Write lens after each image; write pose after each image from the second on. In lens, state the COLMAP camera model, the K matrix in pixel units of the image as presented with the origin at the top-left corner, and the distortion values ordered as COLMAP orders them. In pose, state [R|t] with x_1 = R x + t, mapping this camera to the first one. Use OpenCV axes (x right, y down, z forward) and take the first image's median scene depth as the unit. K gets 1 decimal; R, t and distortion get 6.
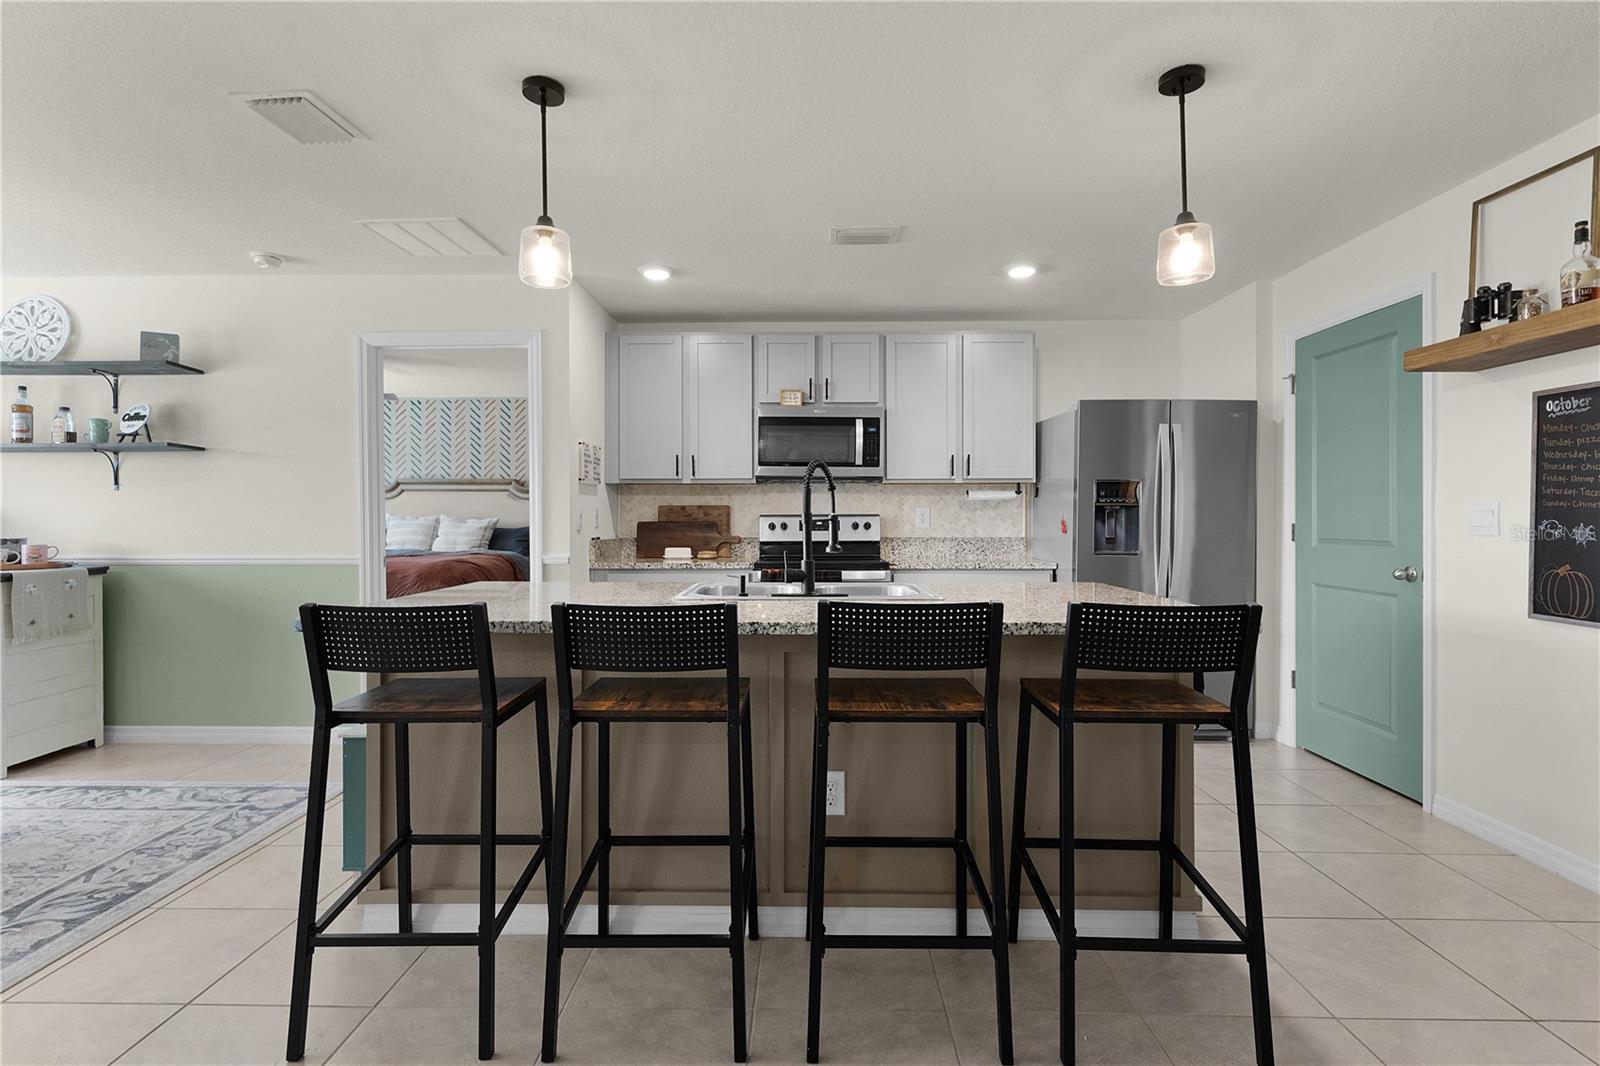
lens RADIAL K [[784.9, 0, 782.6], [0, 784.9, 527.2], [0, 0, 1]] dist [0.005262, -0.000998]
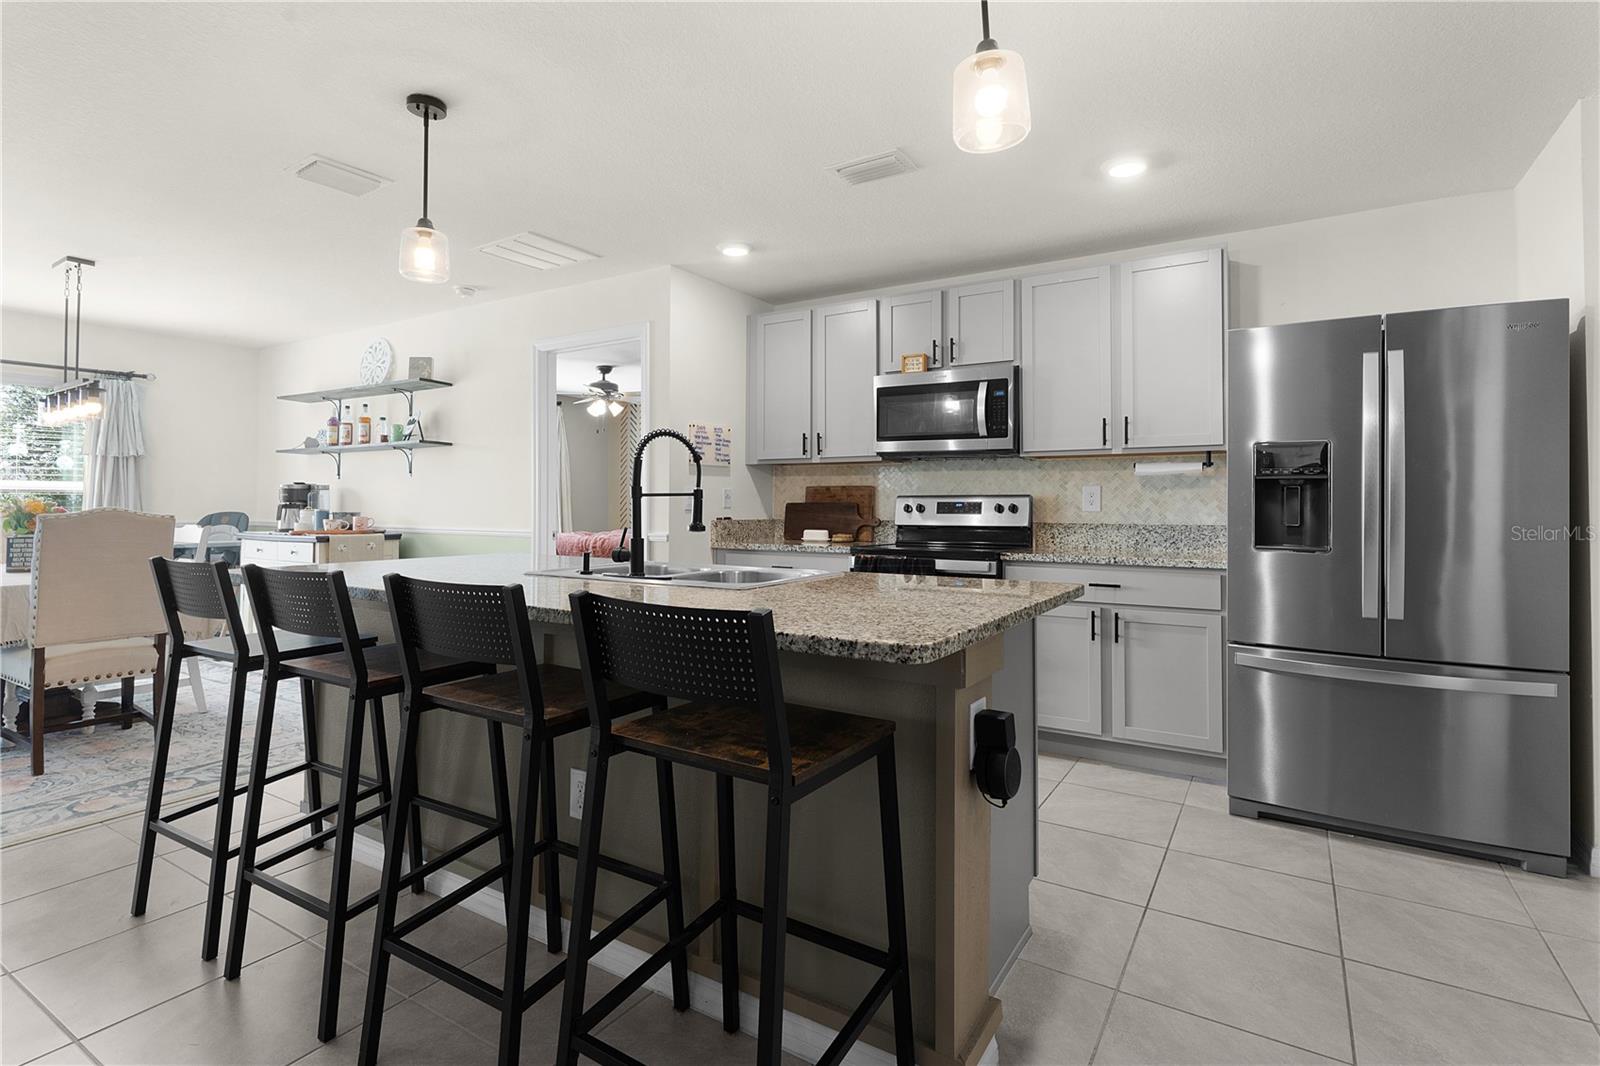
lens RADIAL K [[784.9, 0, 757.6], [0, 784.9, 492.9], [0, 0, 1]] dist [0.005262, -0.000998]
pose [[0.855205, -0.002960, -0.518282, 0.328317], [-0.010562, 0.999676, -0.023138, 0.004088], [0.518183, 0.025262, 0.854897, 0.153321]]
